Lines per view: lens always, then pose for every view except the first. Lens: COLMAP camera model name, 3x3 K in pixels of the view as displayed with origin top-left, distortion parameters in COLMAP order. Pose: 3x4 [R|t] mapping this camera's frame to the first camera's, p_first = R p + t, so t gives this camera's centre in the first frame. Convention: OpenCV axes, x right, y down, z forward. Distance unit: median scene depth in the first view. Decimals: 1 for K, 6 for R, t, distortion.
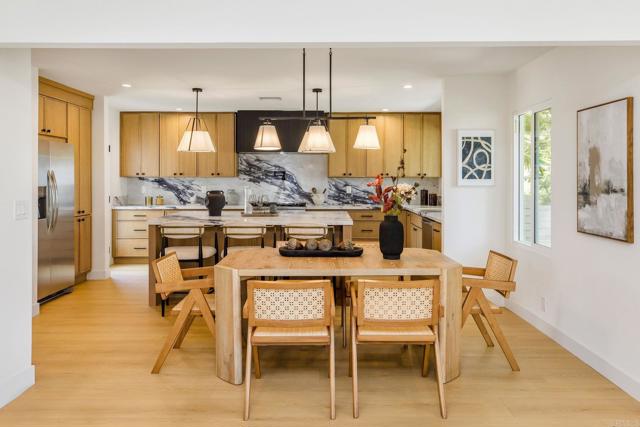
lens RADIAL K [[479.8, 0, 321.0], [0, 479.8, 180.6], [0, 0, 1]] dist [0.008466, 0.003542]
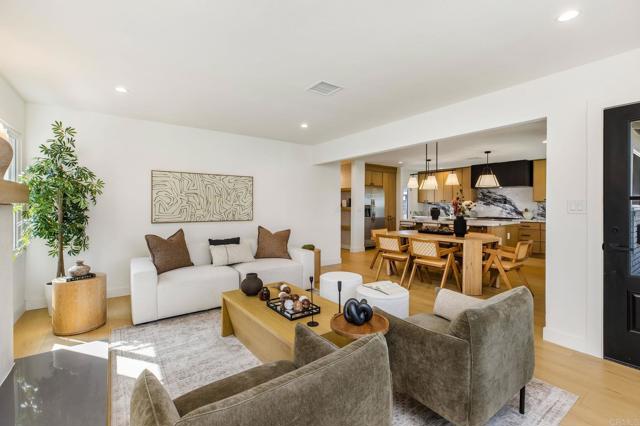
lens RADIAL K [[295.0, 0, 318.7], [0, 295.0, 208.0], [0, 0, 1]] dist [0.002001, -0.001868]
pose [[0.589975, 0.007651, -0.807385, 0.363938], [-0.008568, 0.999958, 0.003215, 0.016052], [0.807376, 0.005021, 0.590016, -0.118099]]
